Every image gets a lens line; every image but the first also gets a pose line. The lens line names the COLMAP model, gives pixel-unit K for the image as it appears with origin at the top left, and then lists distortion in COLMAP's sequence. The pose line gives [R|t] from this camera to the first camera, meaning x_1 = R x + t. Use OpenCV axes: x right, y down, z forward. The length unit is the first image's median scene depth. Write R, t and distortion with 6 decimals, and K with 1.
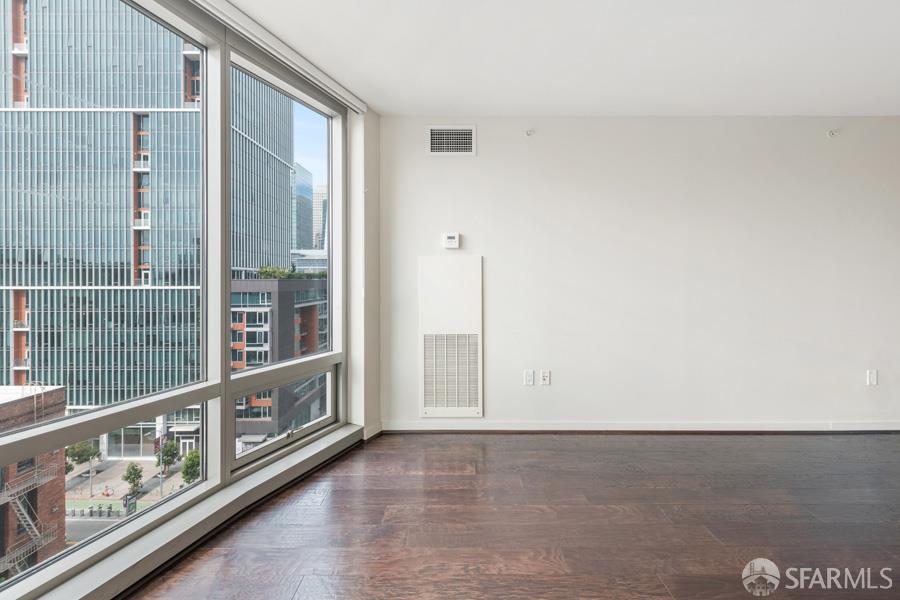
lens RADIAL K [[363.6, 0, 450.3], [0, 363.6, 292.5], [0, 0, 1]] dist [0.000340, 0.000051]
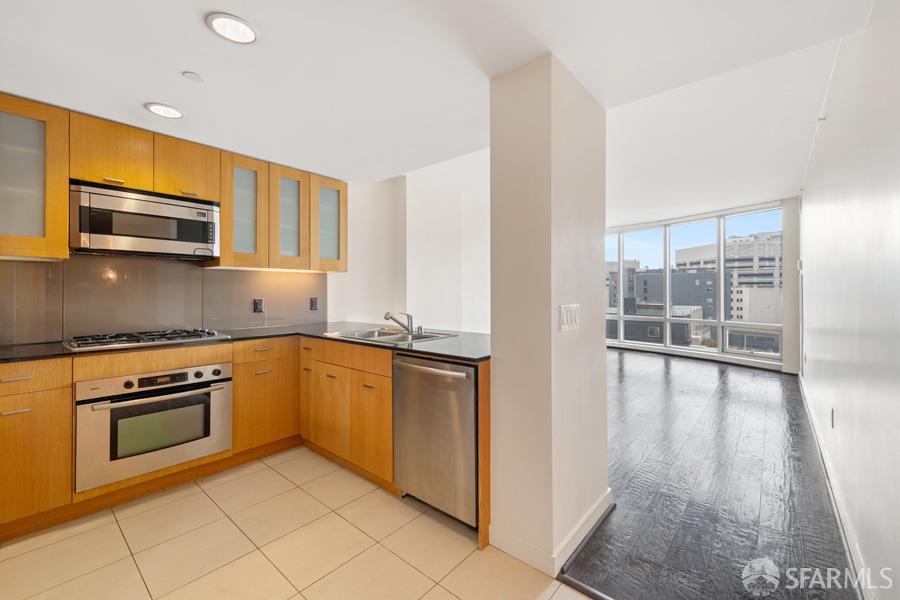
lens RADIAL K [[363.6, 0, 449.4], [0, 363.6, 291.3], [0, 0, 1]] dist [0.000340, 0.000051]
pose [[-0.677144, 0.001532, -0.735849, 2.280066], [-0.001926, 0.999991, 0.003854, -0.026927], [0.735848, 0.004027, -0.677135, 0.940825]]
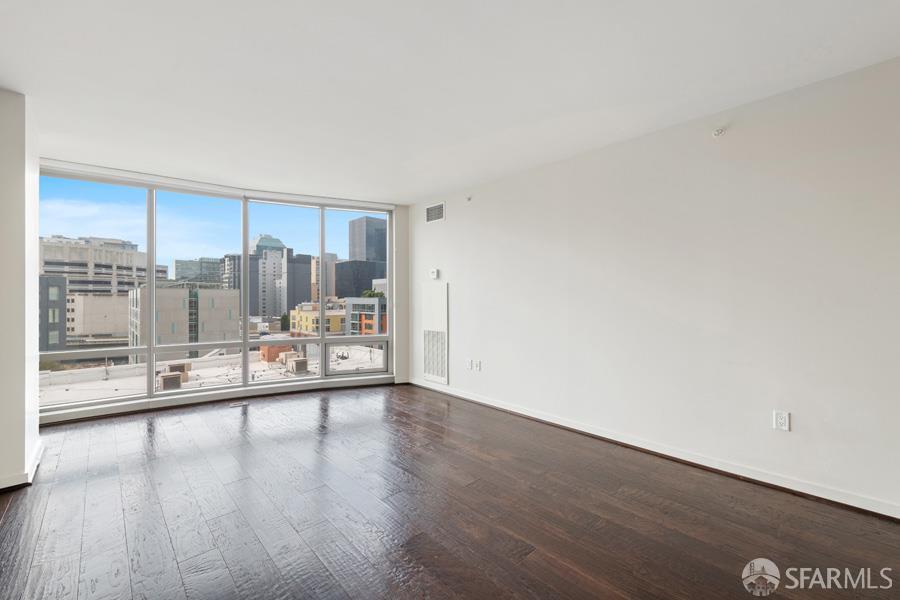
lens RADIAL K [[363.6, 0, 451.7], [0, 363.6, 297.9], [0, 0, 1]] dist [0.000340, 0.000051]
pose [[0.680196, -0.002746, -0.733025, 1.258981], [-0.003854, 0.999966, -0.007322, -0.021790], [0.733020, 0.007806, 0.680162, -0.060779]]
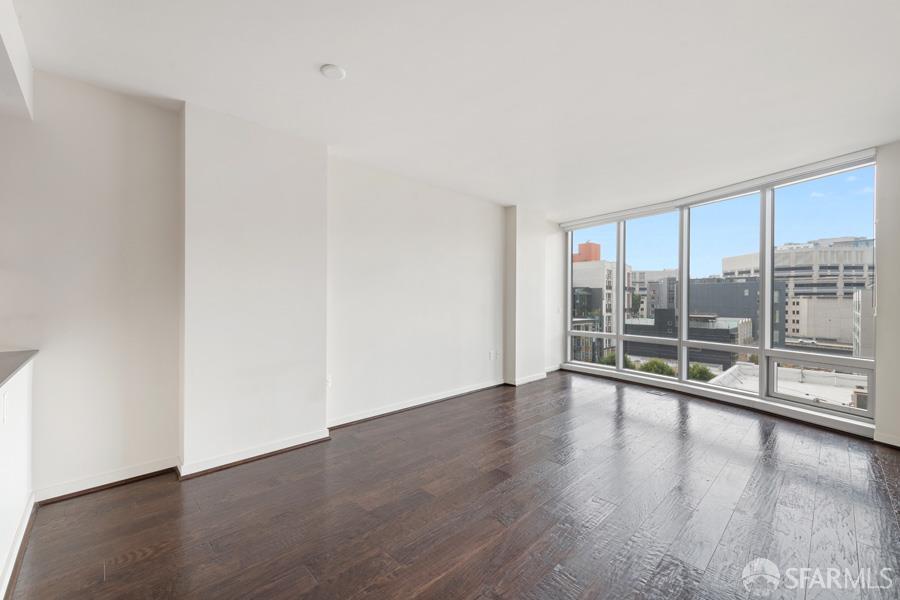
lens RADIAL K [[363.6, 0, 448.3], [0, 363.6, 301.1], [0, 0, 1]] dist [0.000340, 0.000051]
pose [[-0.740090, -0.002177, -0.672504, 1.438502], [-0.008822, 0.999940, 0.006471, -0.026878], [0.672450, 0.010722, -0.740065, 0.879551]]
